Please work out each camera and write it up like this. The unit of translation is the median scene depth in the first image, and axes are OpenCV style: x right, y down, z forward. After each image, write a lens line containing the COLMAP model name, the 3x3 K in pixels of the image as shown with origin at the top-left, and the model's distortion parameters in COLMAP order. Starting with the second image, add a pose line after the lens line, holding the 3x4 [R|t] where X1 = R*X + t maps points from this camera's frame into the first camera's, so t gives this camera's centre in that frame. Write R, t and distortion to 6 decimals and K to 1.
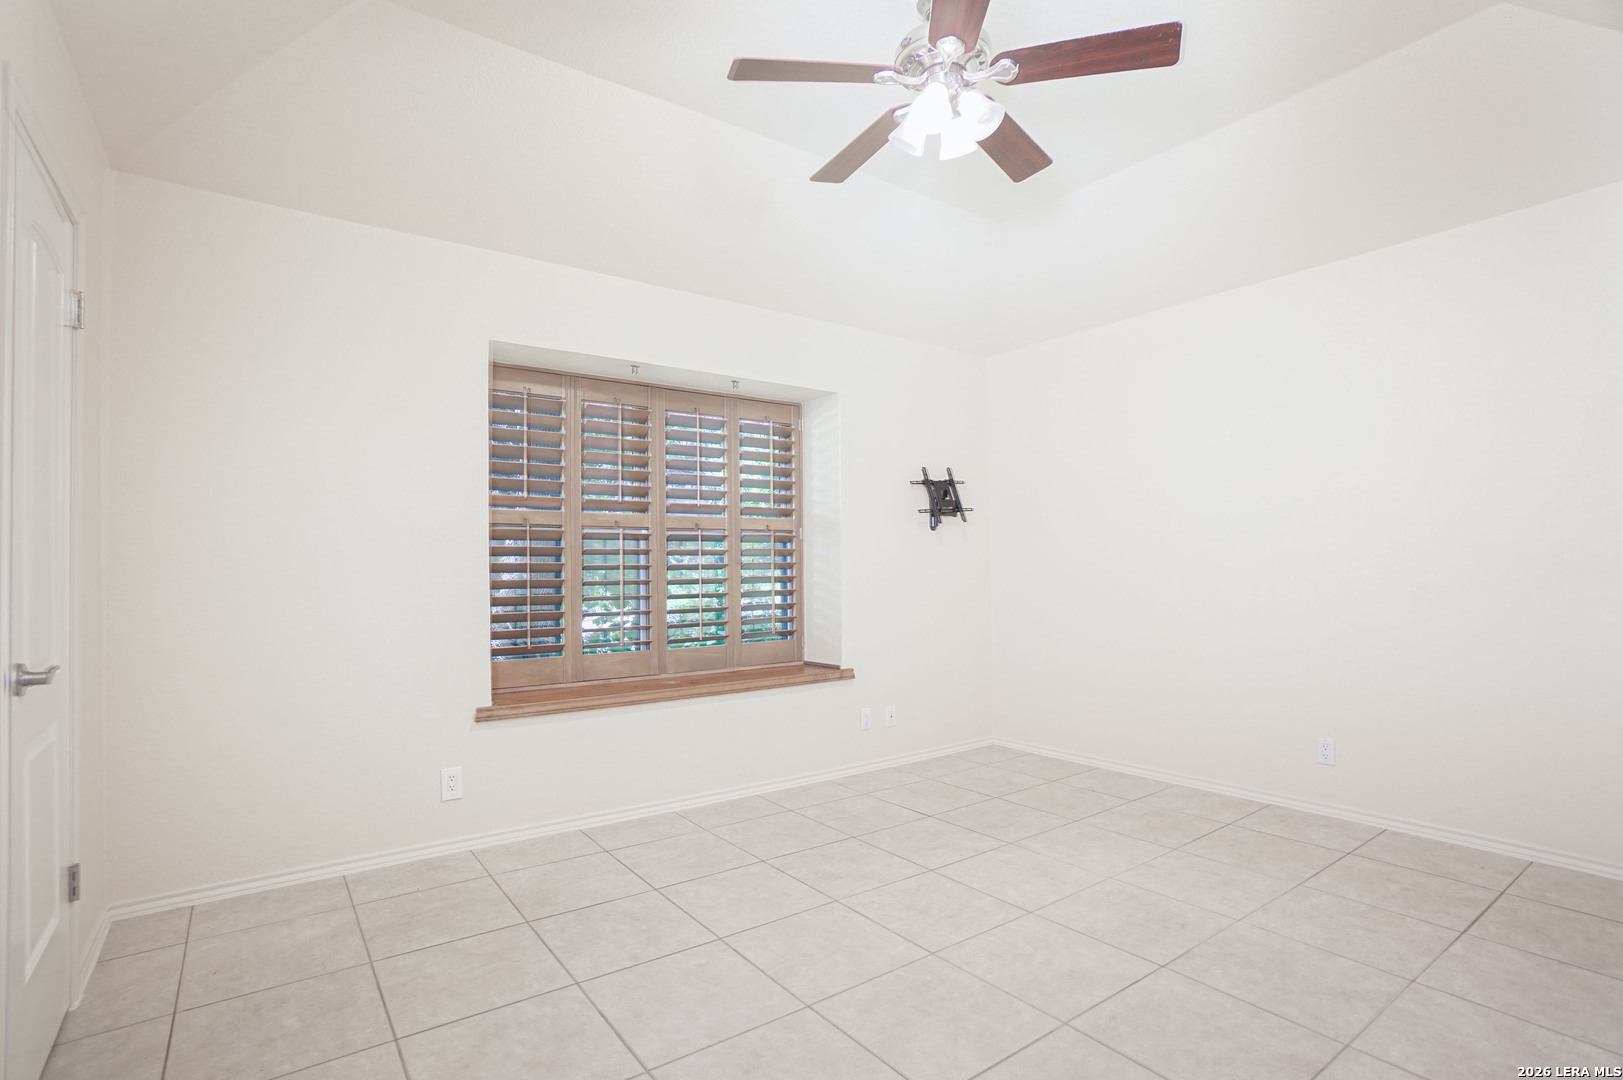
lens RADIAL K [[749.6, 0, 797.9], [0, 749.6, 563.2], [0, 0, 1]] dist [-0.060786, 0.022632]
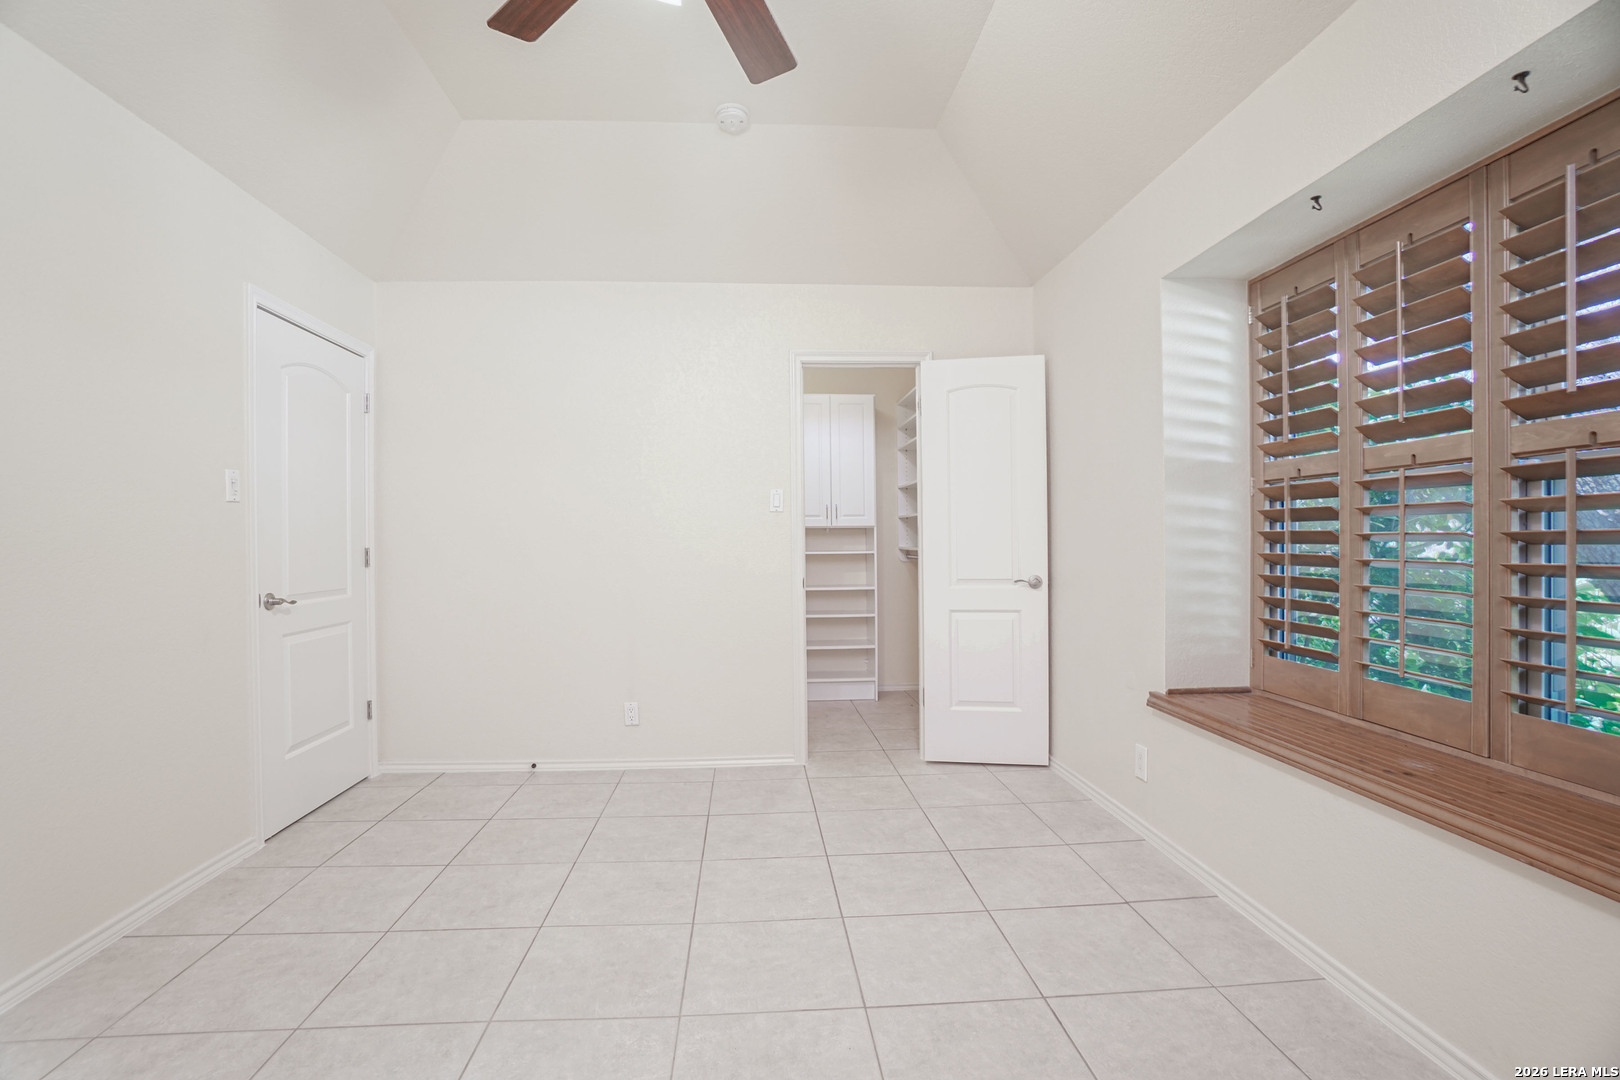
lens RADIAL K [[748.2, 0, 796.5], [0, 748.2, 563.1], [0, 0, 1]] dist [-0.060786, 0.022632]
pose [[-0.517286, 0.038491, -0.854947, 0.619068], [0.017389, 0.999255, 0.034467, -0.002462], [0.855636, 0.002963, -0.517570, 1.193369]]
